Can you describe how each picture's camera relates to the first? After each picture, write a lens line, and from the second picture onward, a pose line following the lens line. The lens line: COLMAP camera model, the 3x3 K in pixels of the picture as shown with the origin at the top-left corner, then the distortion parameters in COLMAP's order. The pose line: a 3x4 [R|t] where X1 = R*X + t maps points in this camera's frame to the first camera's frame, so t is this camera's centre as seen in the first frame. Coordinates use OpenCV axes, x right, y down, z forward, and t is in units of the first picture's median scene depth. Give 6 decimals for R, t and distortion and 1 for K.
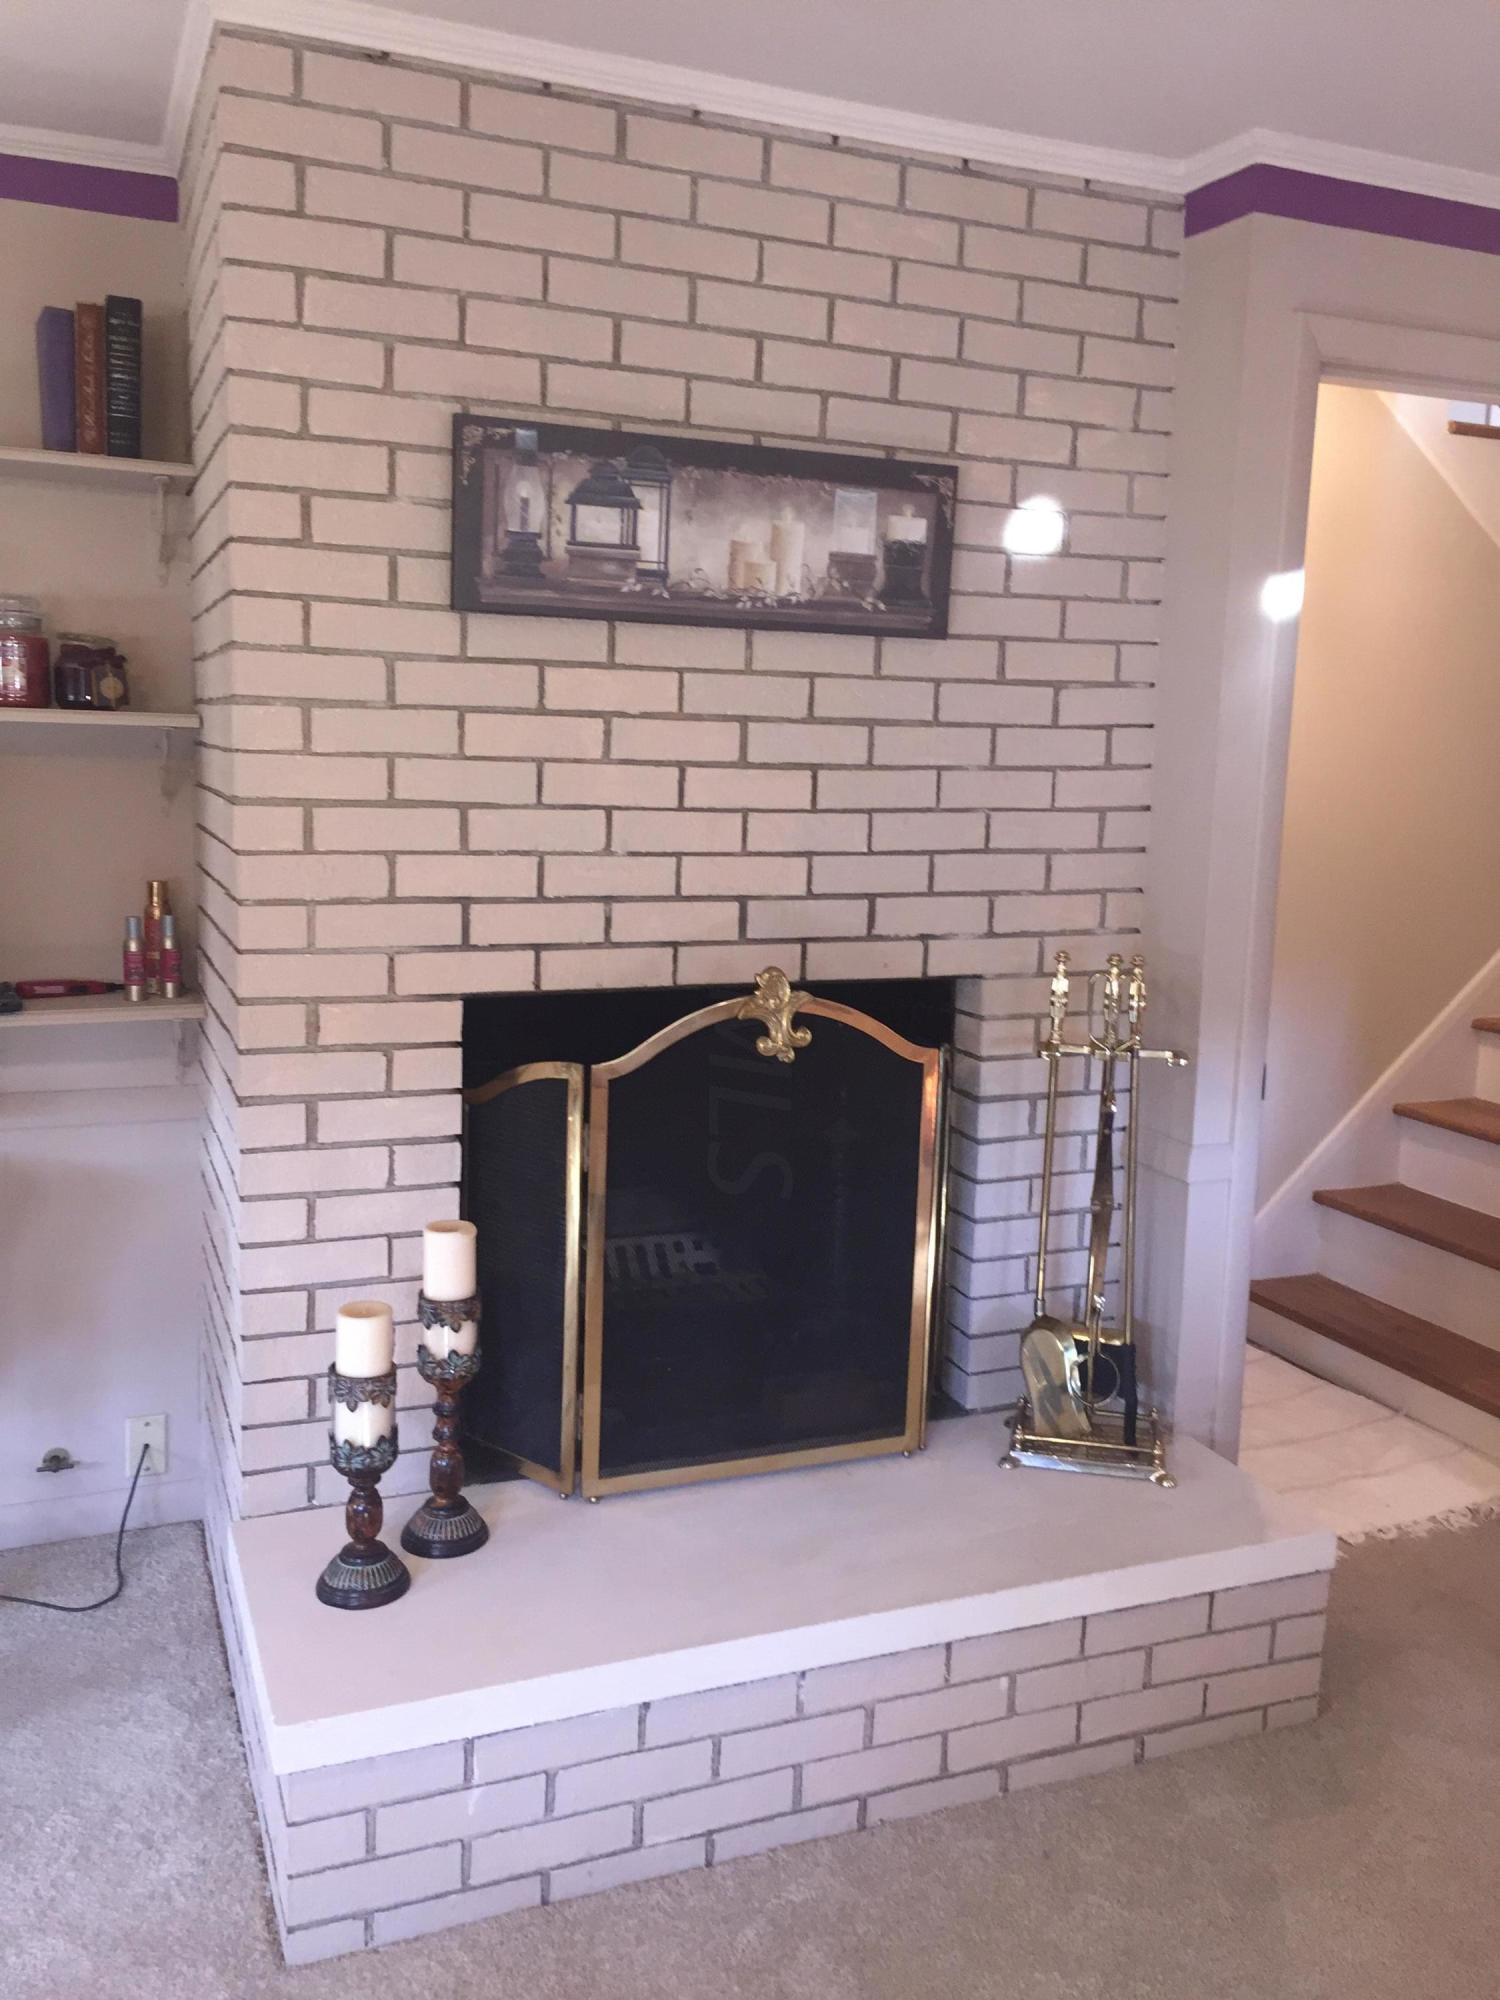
lens RADIAL K [[1714.2, 0, 757.6], [0, 1714.2, 977.2], [0, 0, 1]] dist [0.083470, -0.102432]
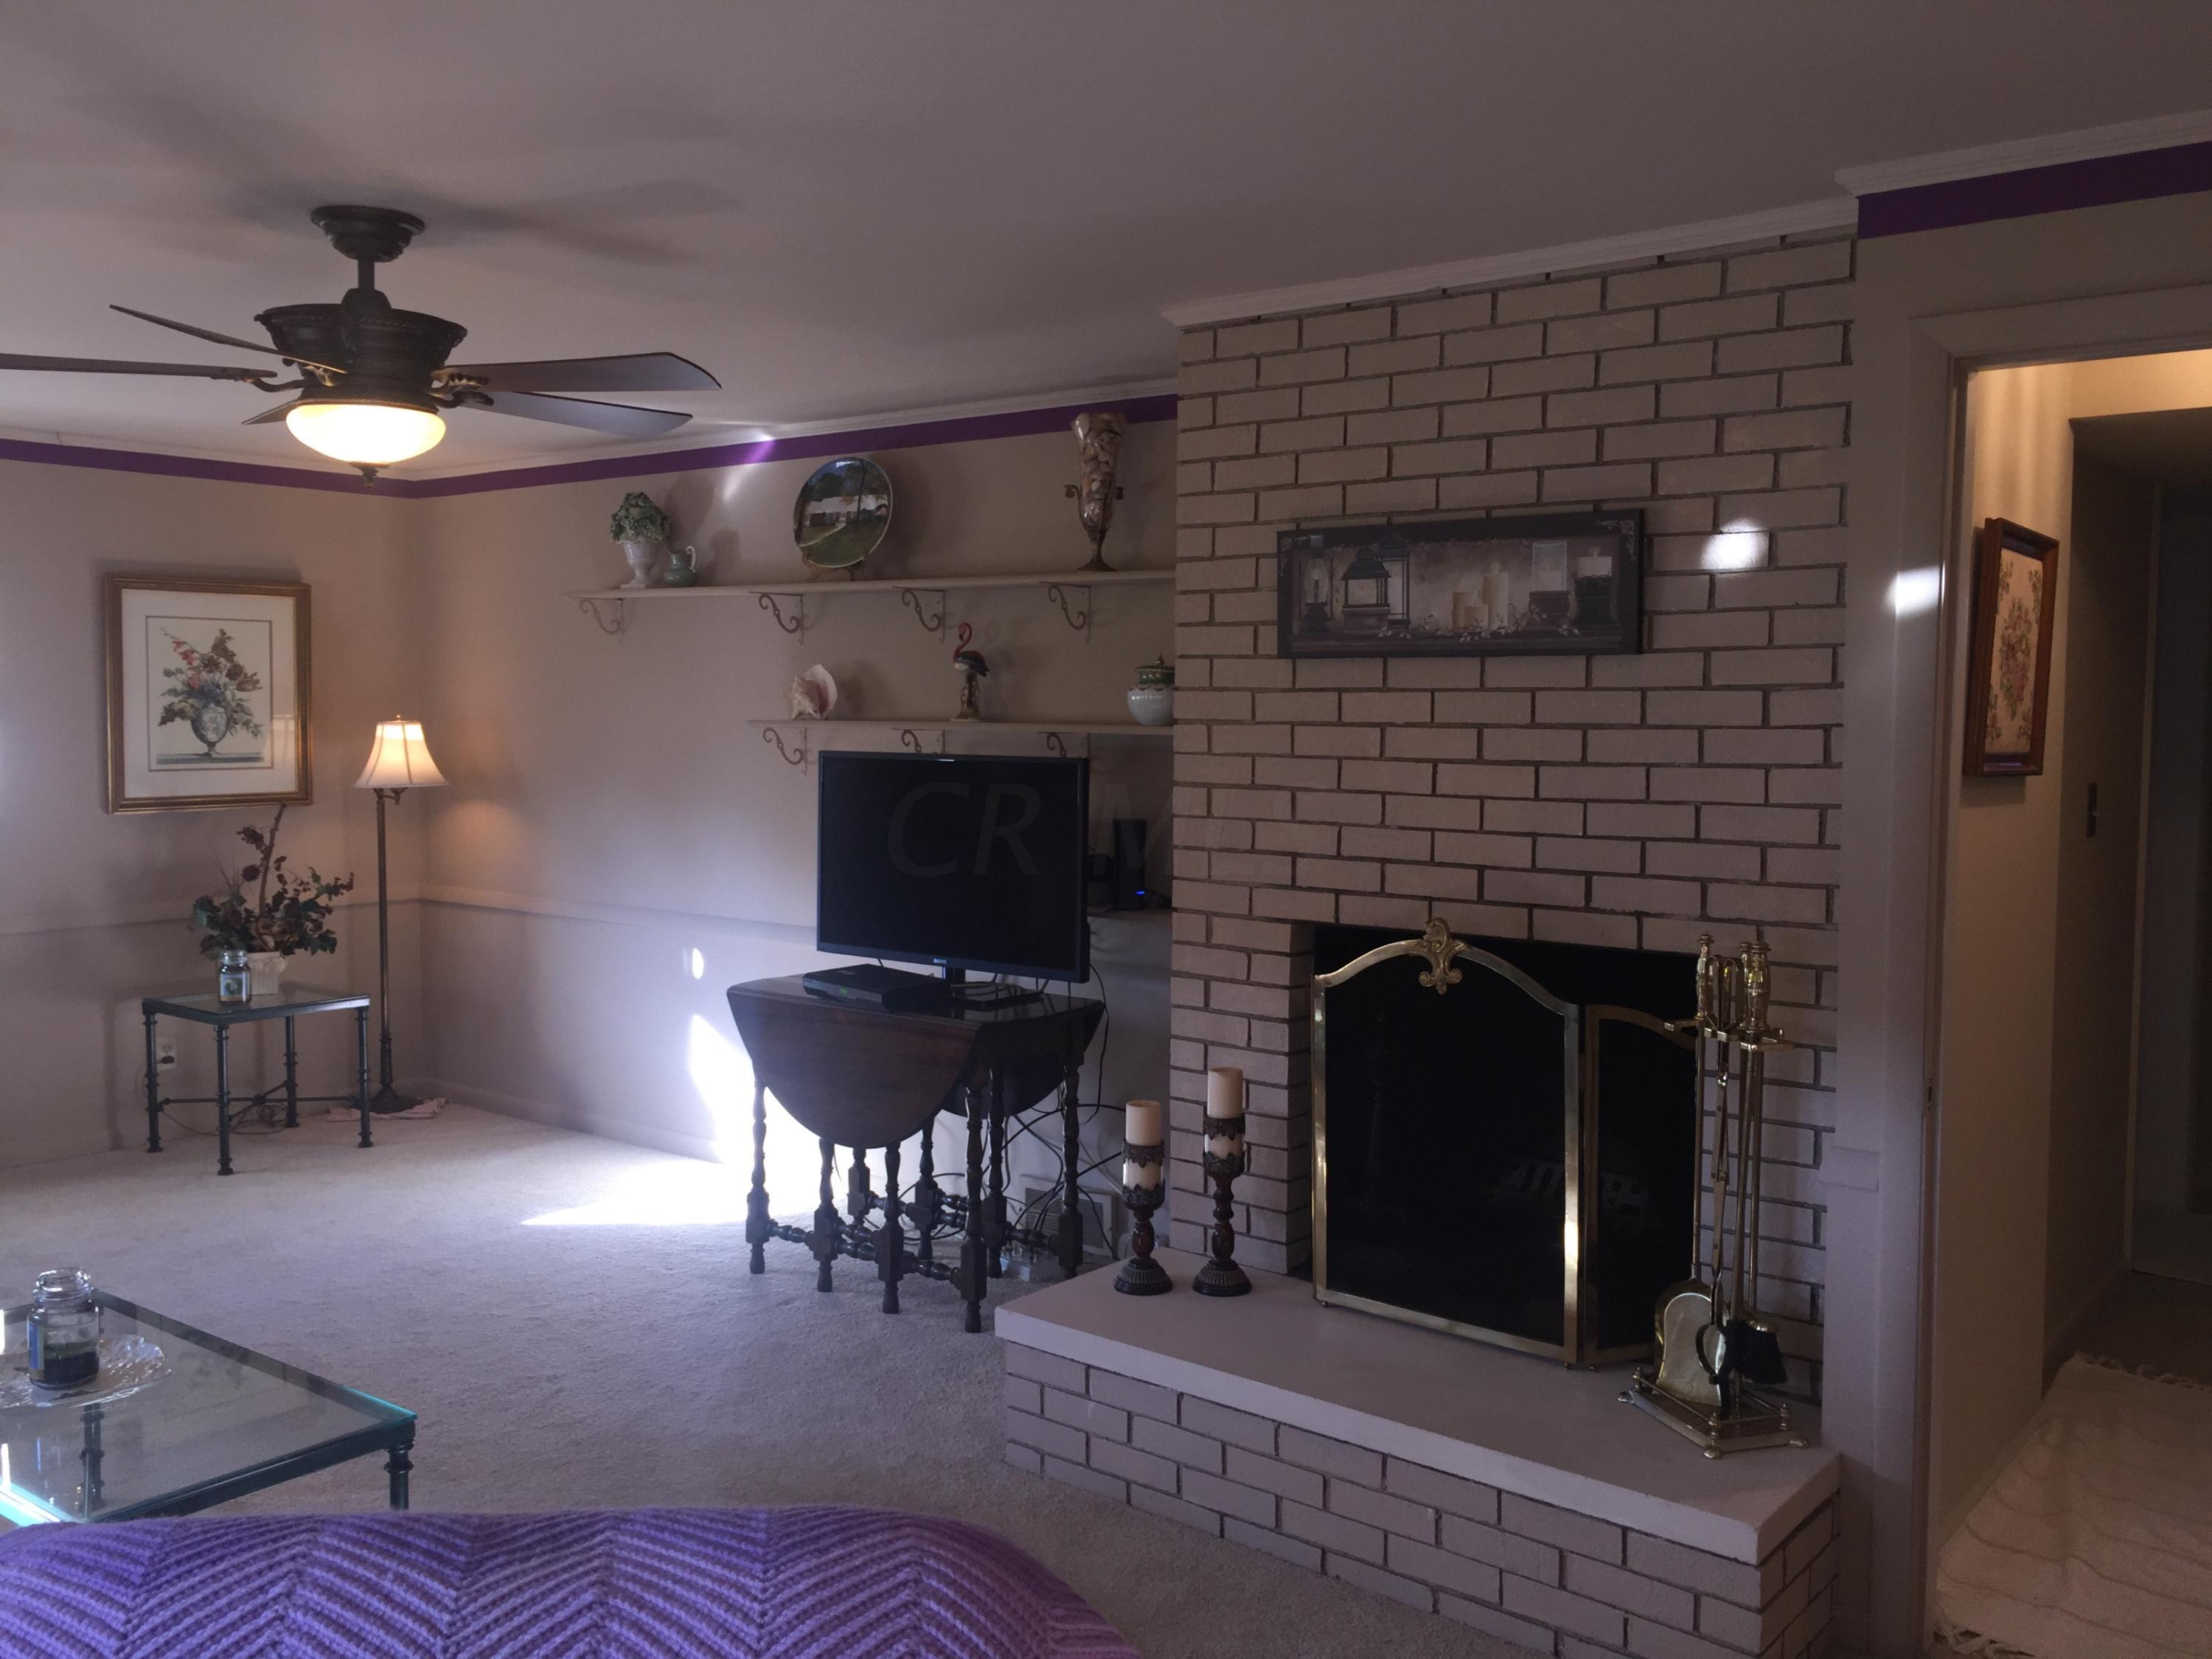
lens RADIAL K [[1895.9, 0, 1097.3], [0, 1895.9, 809.6], [0, 0, 1]] dist [0.083470, -0.102432]
pose [[0.470433, 0.020934, -0.882188, 1.133580], [-0.118860, 0.992111, -0.039841, 0.000849], [0.874394, 0.123599, 0.469210, 0.102561]]
